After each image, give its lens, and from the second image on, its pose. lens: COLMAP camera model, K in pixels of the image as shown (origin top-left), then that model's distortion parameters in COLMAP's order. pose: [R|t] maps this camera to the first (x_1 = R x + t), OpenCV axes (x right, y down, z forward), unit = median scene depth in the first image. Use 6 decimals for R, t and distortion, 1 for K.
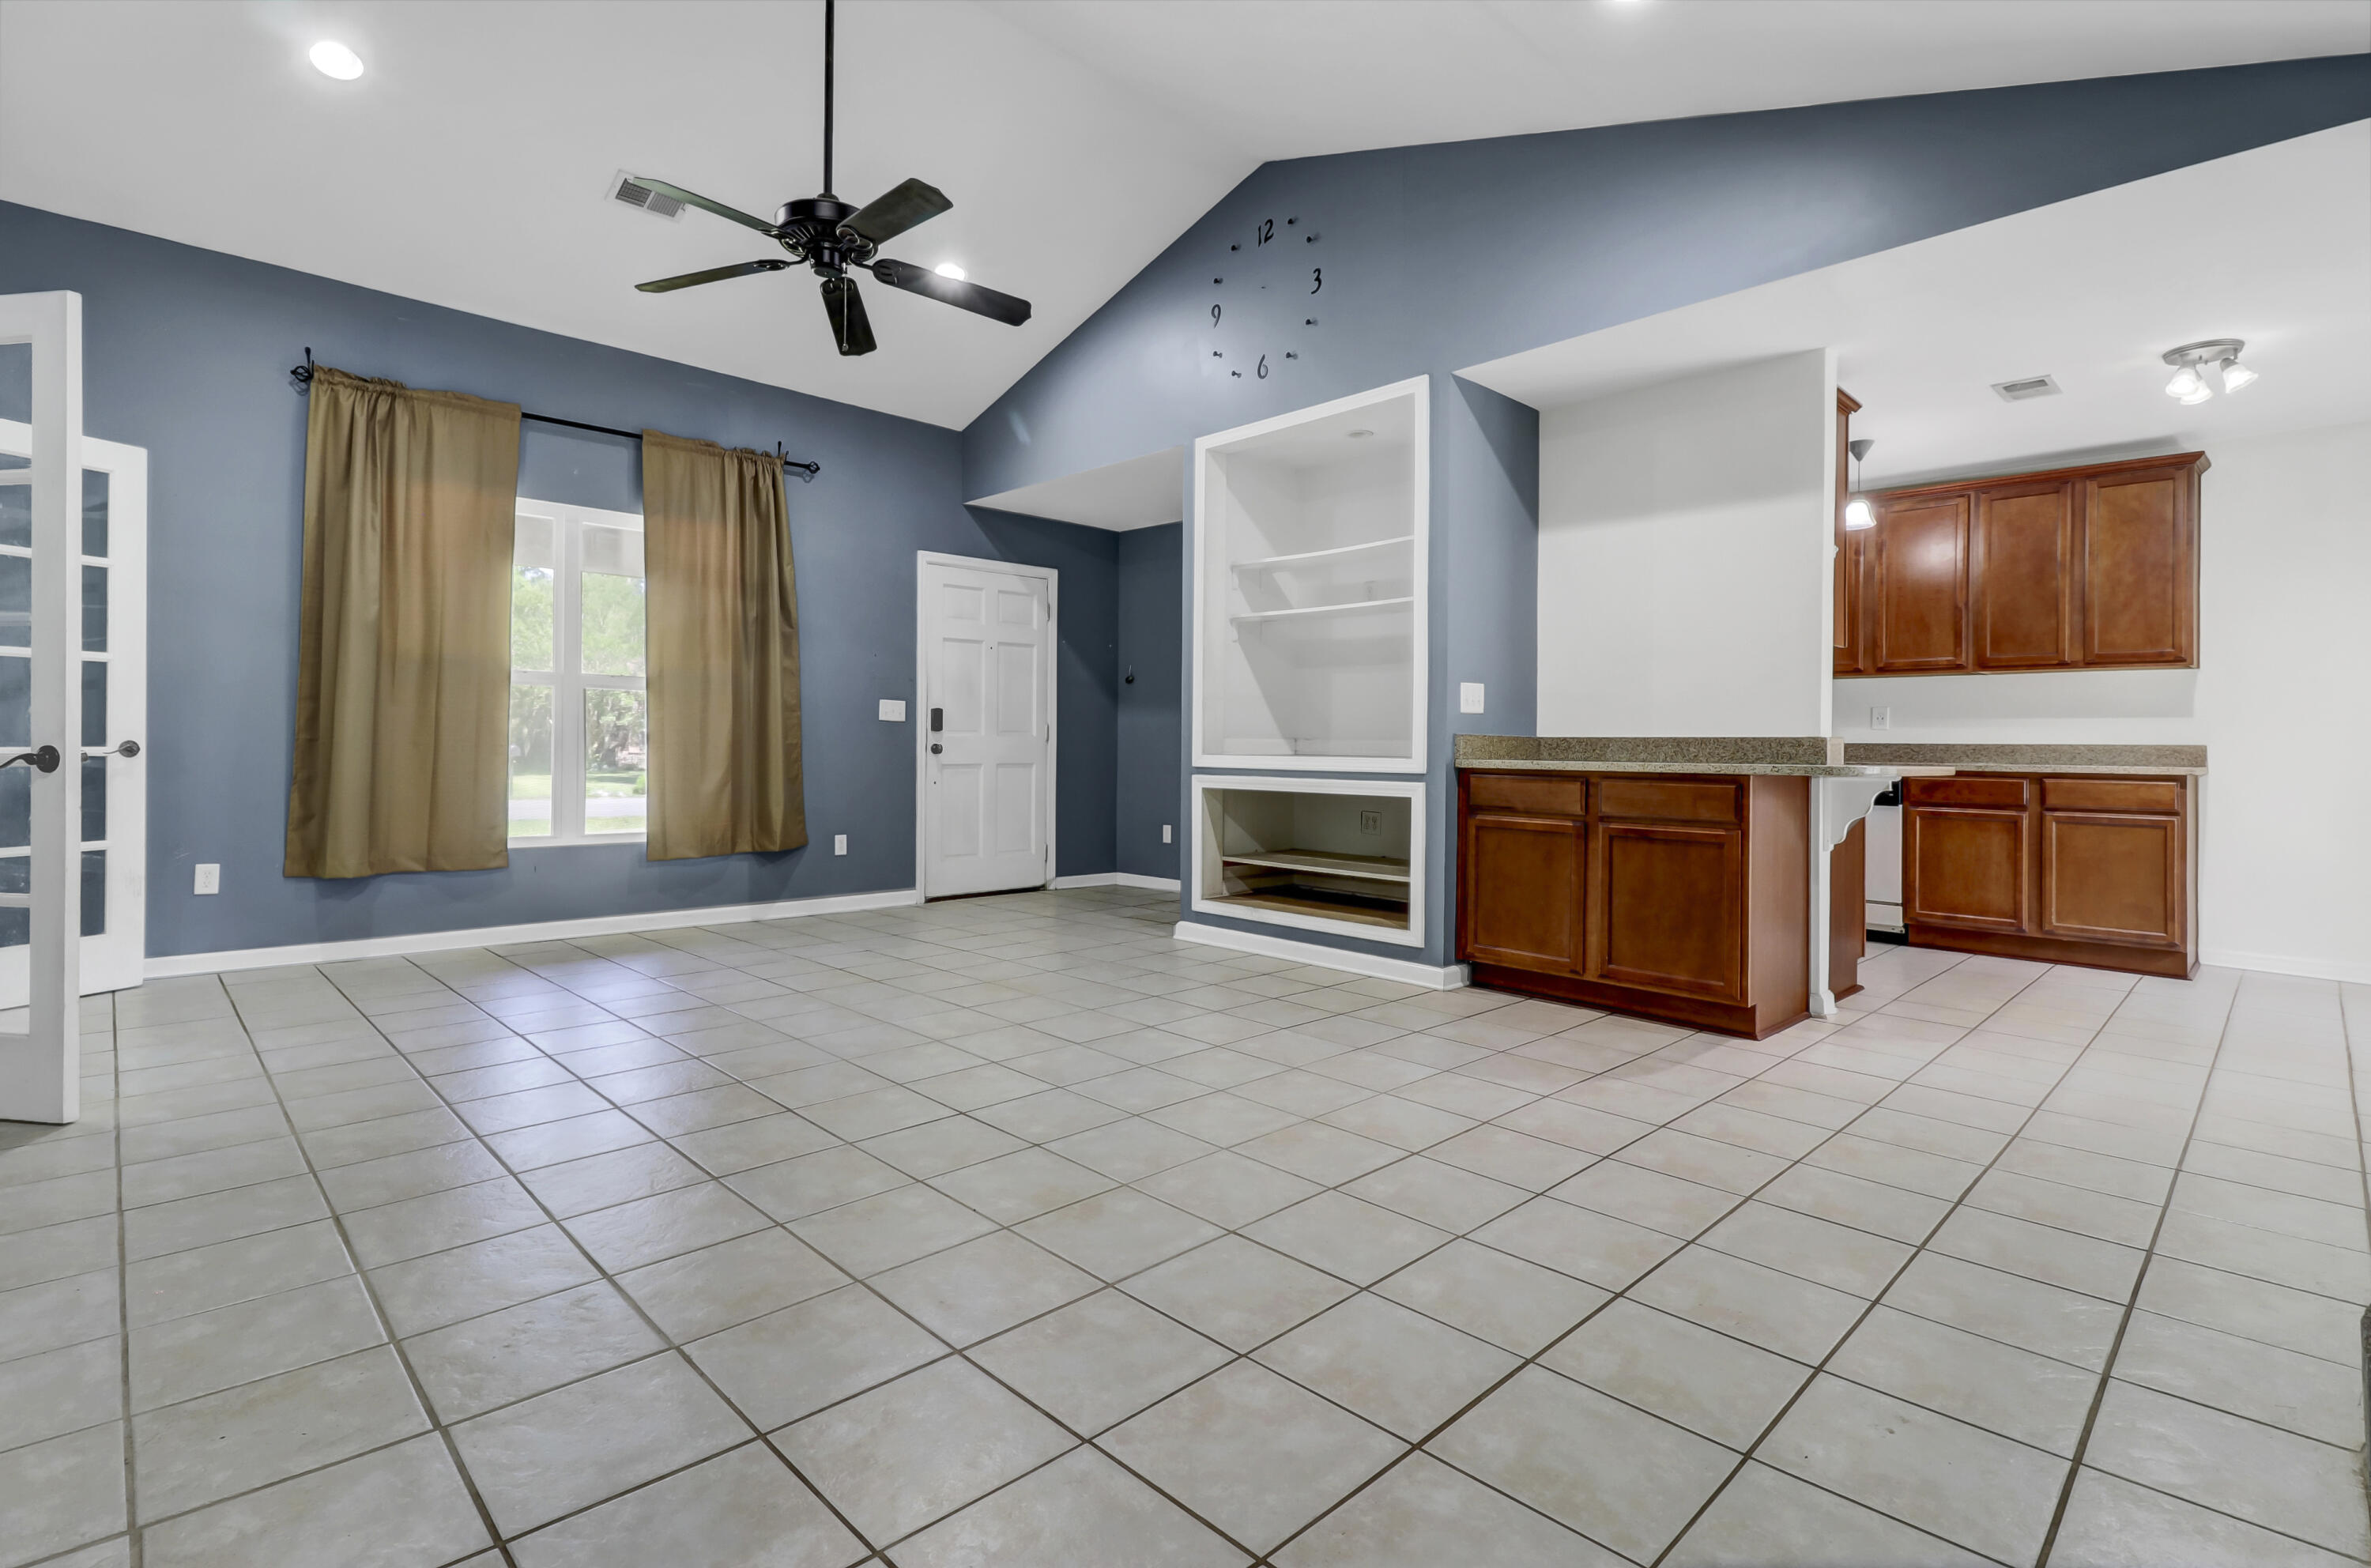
lens RADIAL K [[1121.9, 0, 1186.6], [0, 1121.9, 760.6], [0, 0, 1]] dist [-0.001019, -0.000042]
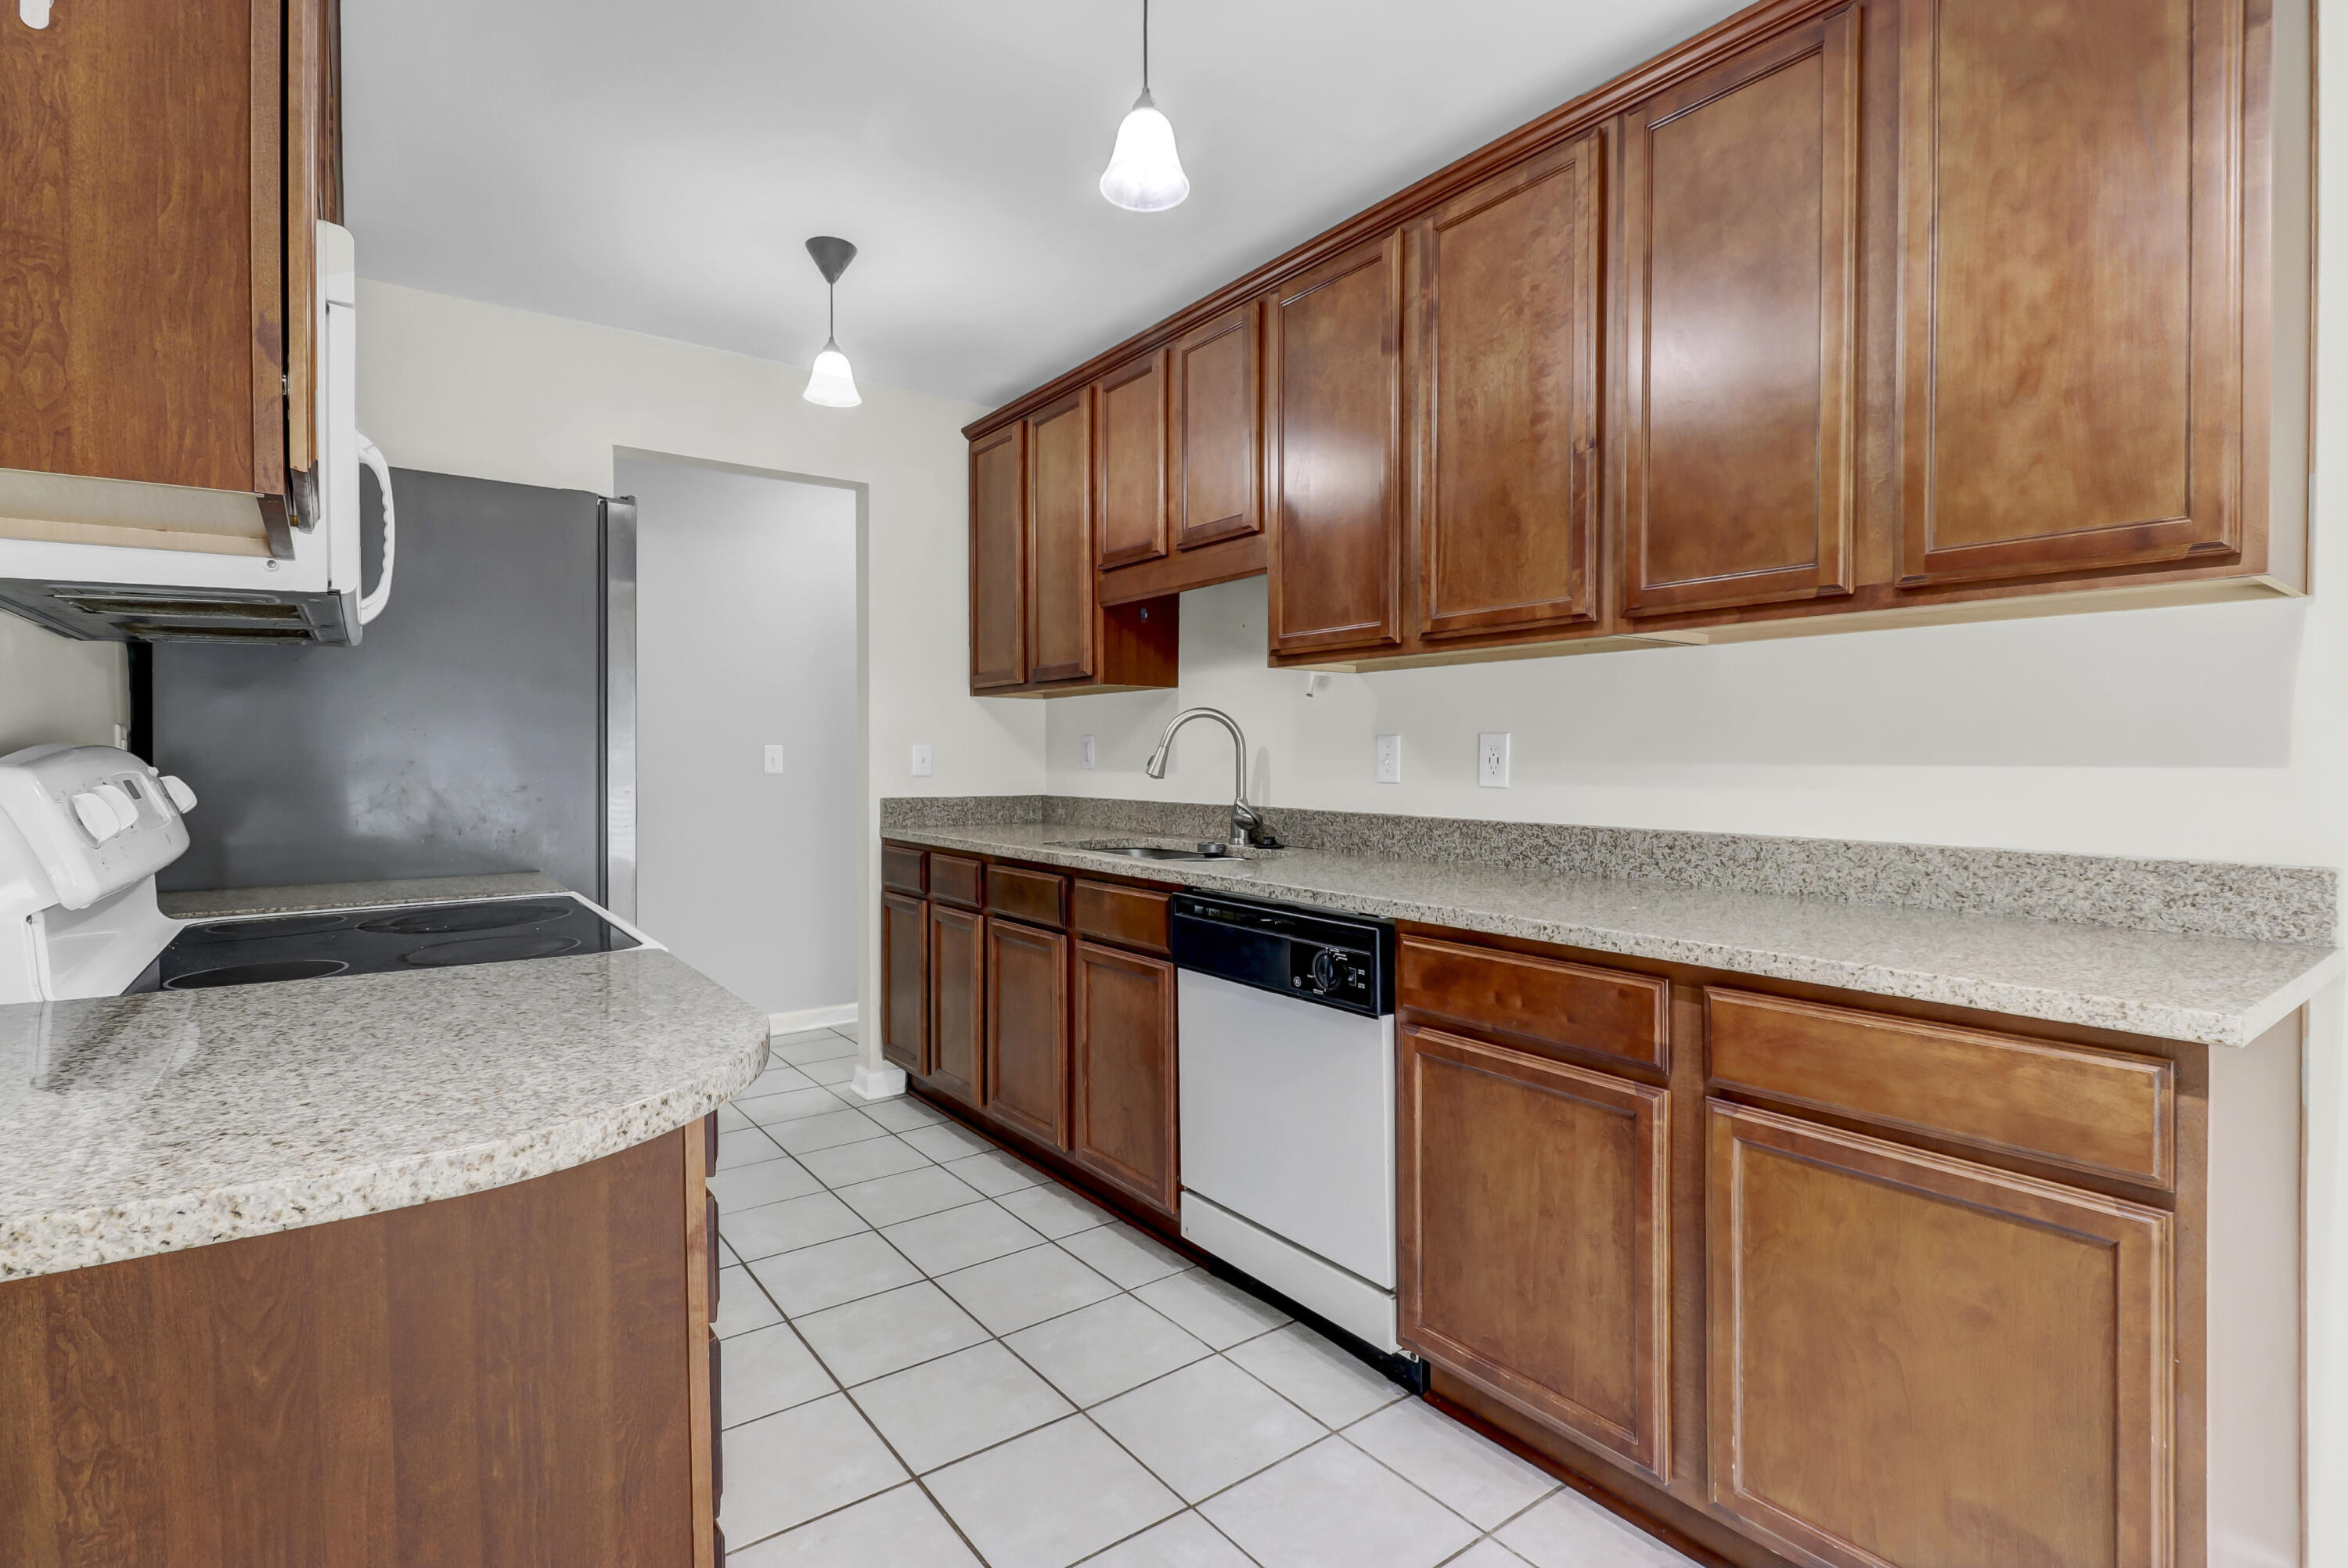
lens RADIAL K [[1095.4, 0, 1172.2], [0, 1095.4, 772.2], [0, 0, 1]] dist [-0.002197, -0.000751]
pose [[0.988713, -0.006704, -0.149670, 0.712988], [0.007079, 0.999973, 0.001978, -0.043422], [0.149653, -0.003015, 0.988734, 0.742953]]
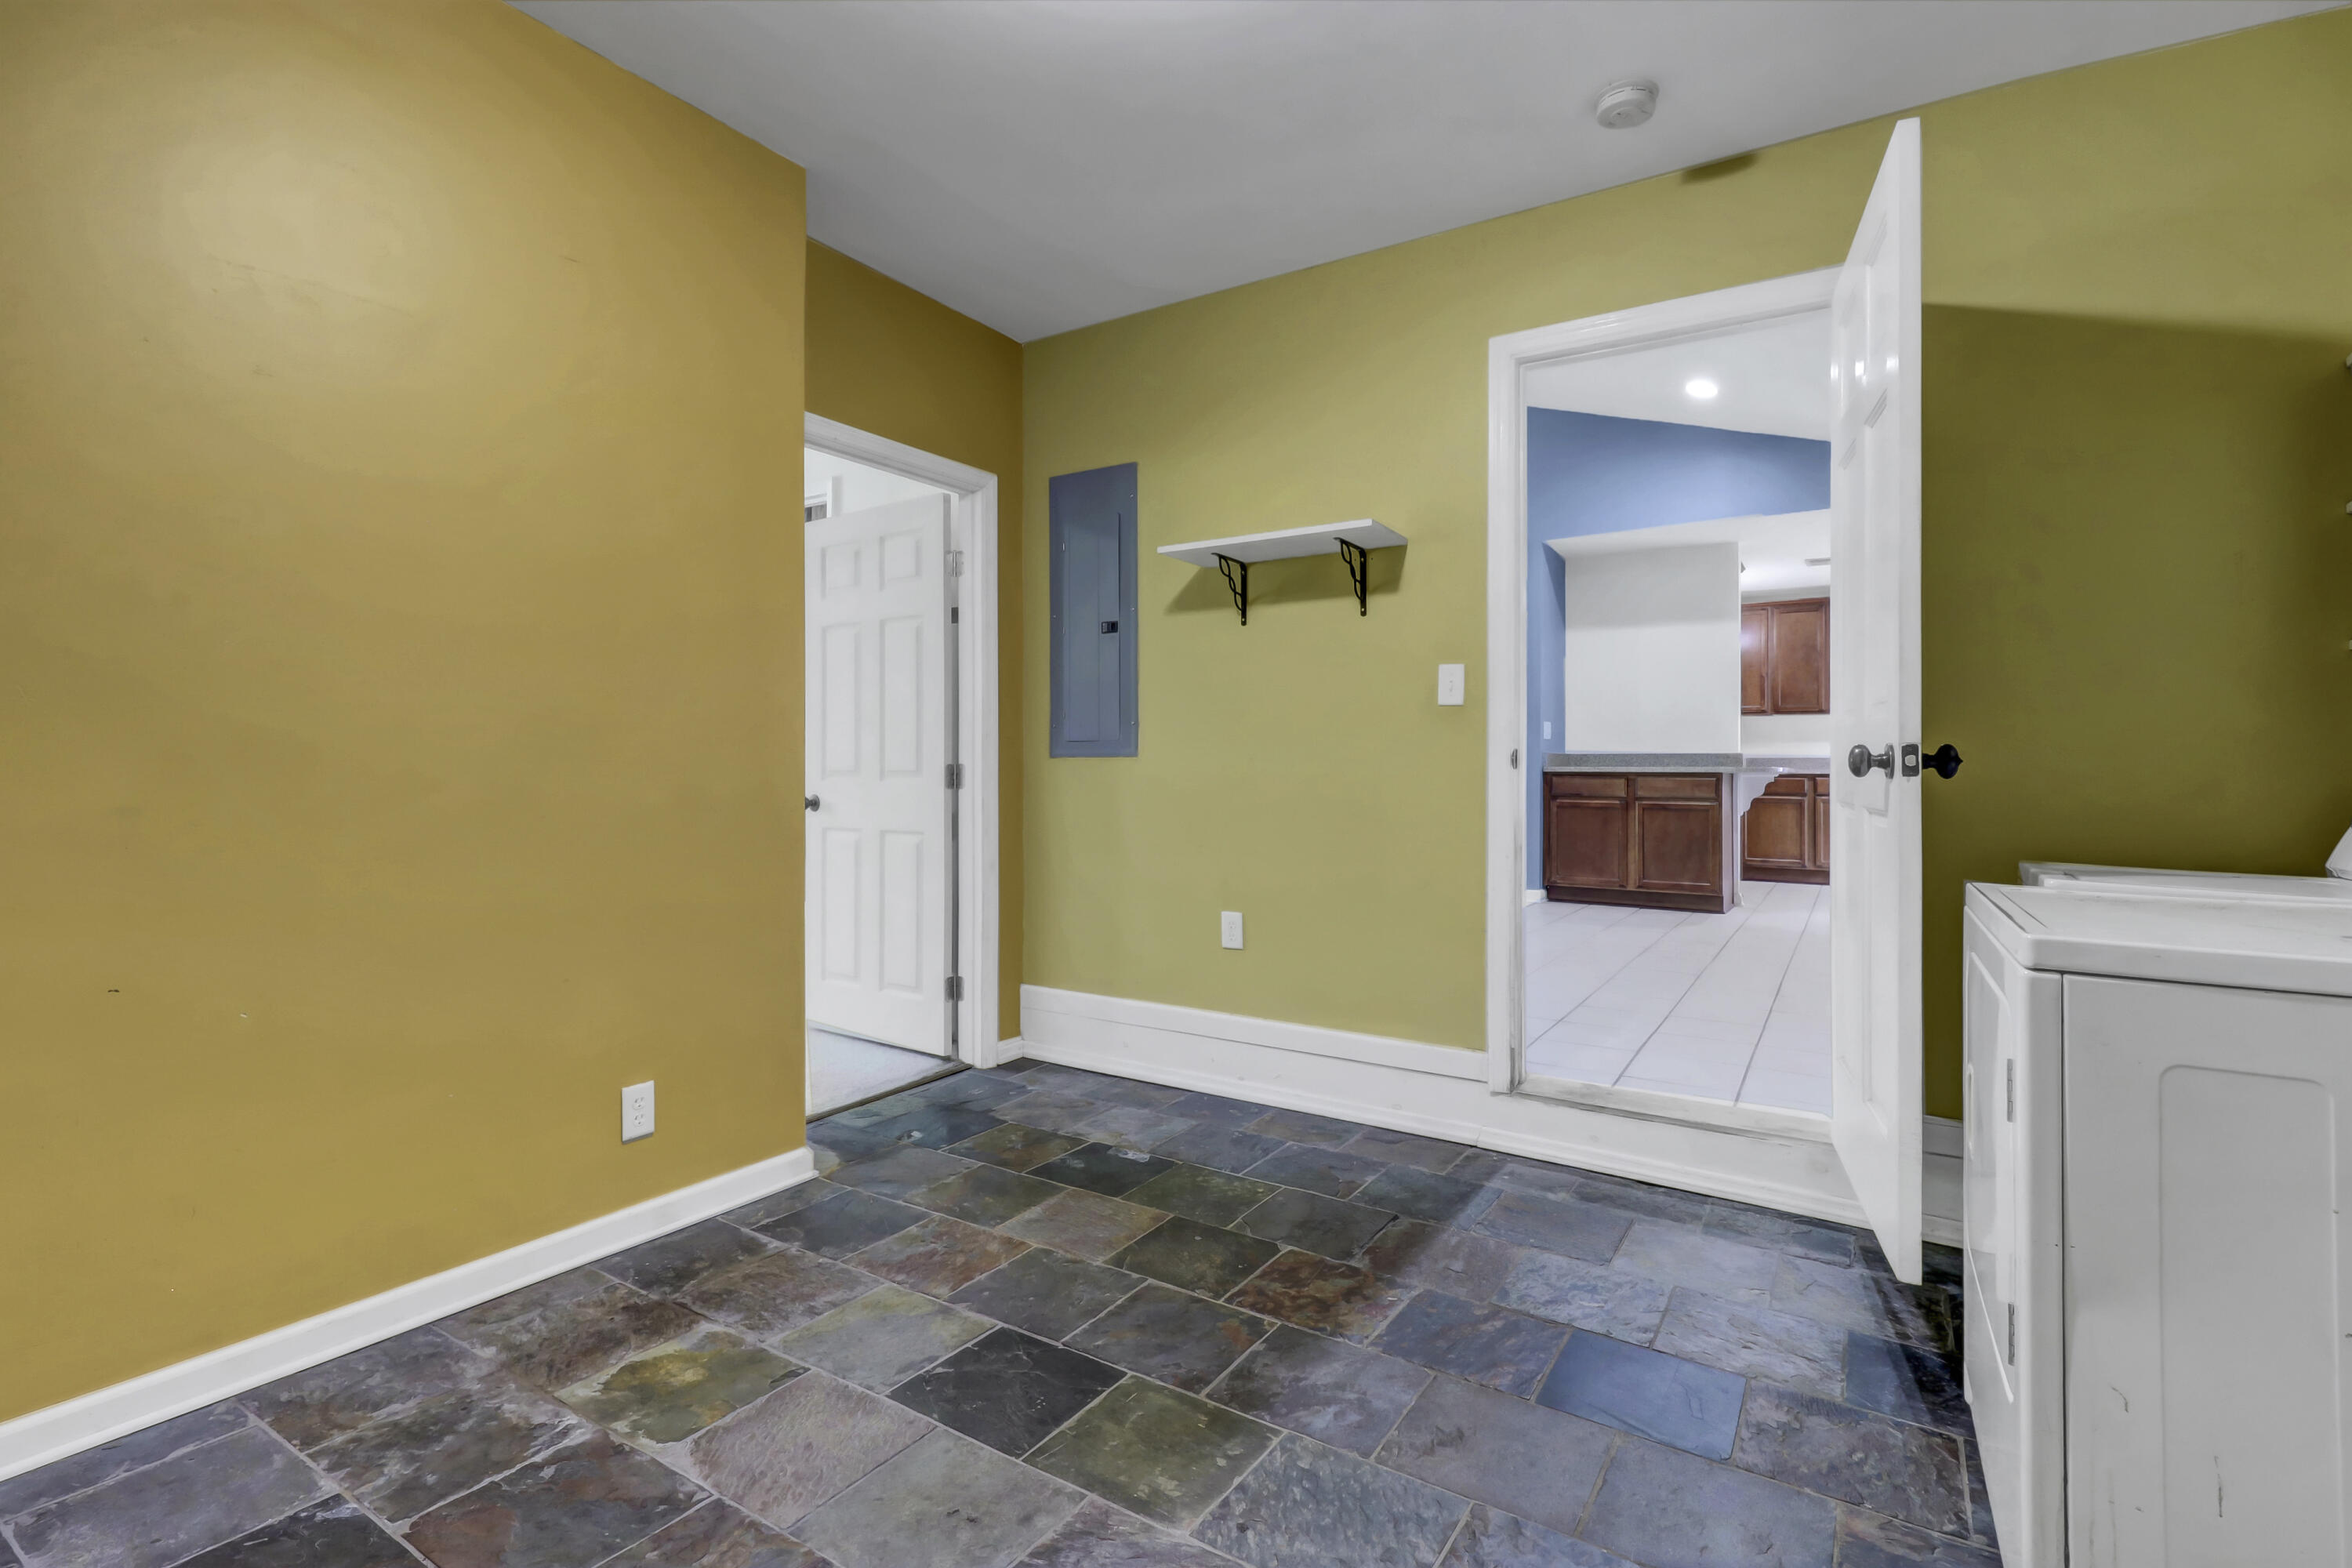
lens RADIAL K [[1097.4, 0, 1174.2], [0, 1097.4, 772.2], [0, 0, 1]] dist [-0.002197, -0.000751]
pose [[0.973834, -0.007563, 0.227135, -0.619899], [0.010347, 0.999885, -0.011070, 0.017252], [-0.227025, 0.013130, 0.973800, -0.448172]]
